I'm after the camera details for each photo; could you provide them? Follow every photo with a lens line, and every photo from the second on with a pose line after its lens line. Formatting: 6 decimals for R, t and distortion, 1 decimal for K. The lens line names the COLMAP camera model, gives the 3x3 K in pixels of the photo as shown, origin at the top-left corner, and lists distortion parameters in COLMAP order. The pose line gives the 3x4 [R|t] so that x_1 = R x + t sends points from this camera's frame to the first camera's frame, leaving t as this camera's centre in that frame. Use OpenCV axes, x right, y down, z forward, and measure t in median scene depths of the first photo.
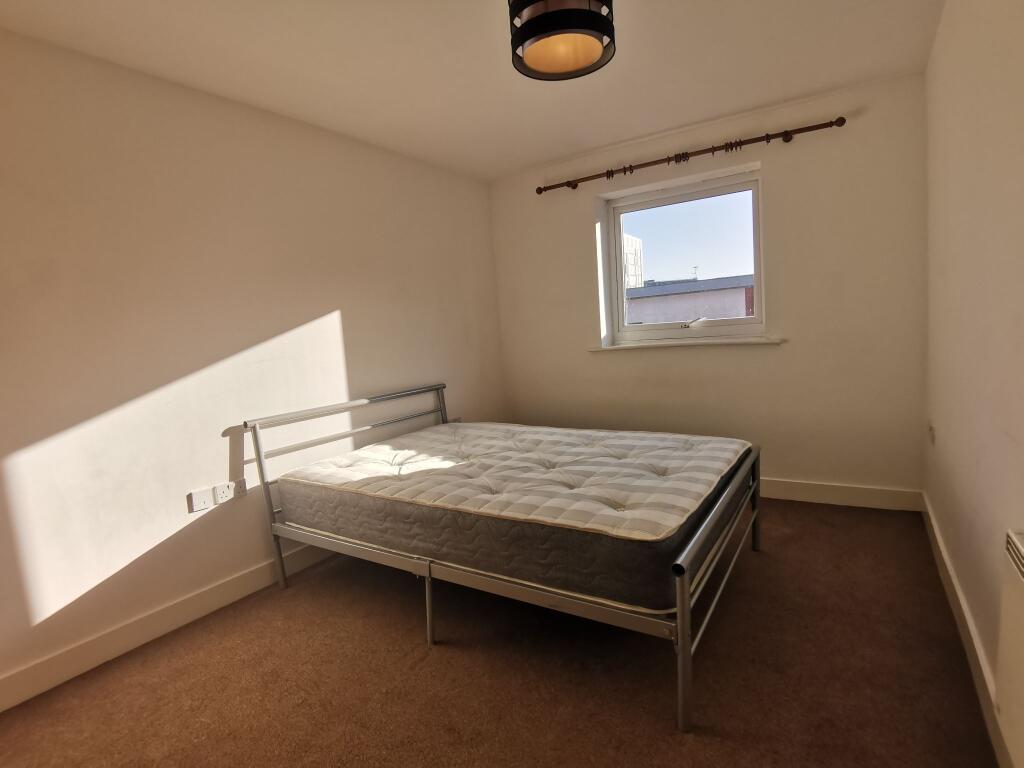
lens RADIAL K [[527.8, 0, 512.0], [0, 527.8, 384.0], [0, 0, 1]] dist [0.001962, 0.000187]
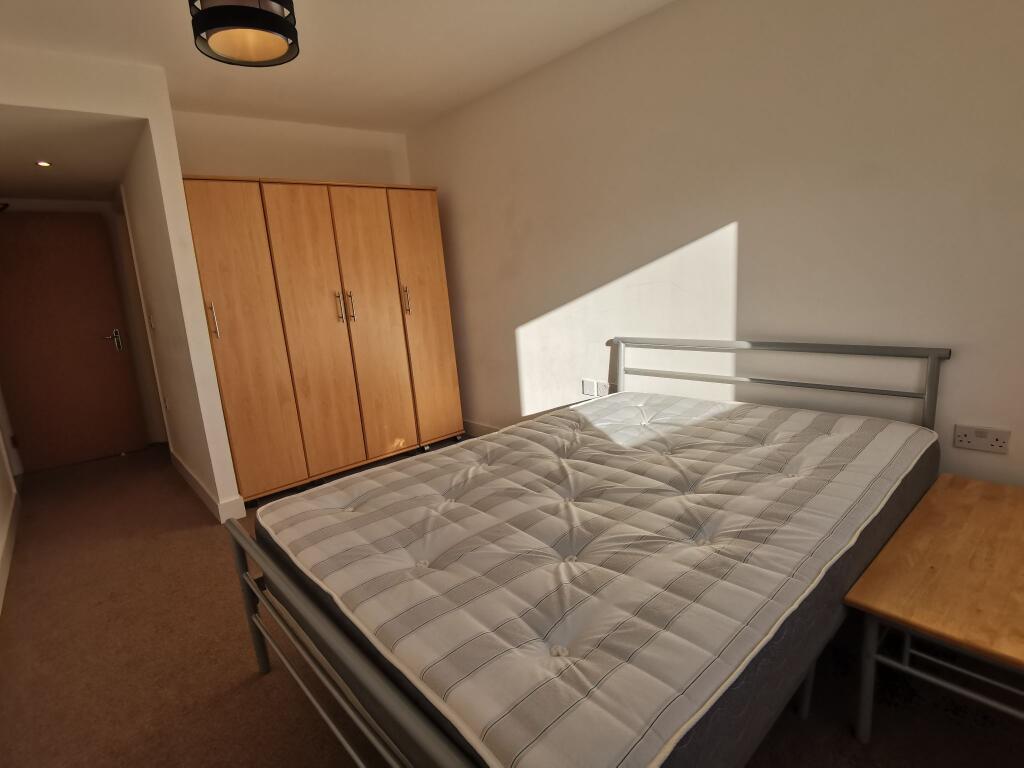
lens RADIAL K [[527.8, 0, 512.0], [0, 527.8, 384.0], [0, 0, 1]] dist [0.001962, 0.000187]
pose [[-0.255663, 0.274386, -0.927010, 0.627014], [-0.009380, 0.958129, 0.286184, -0.152245], [0.966720, 0.081862, -0.242385, 1.042354]]
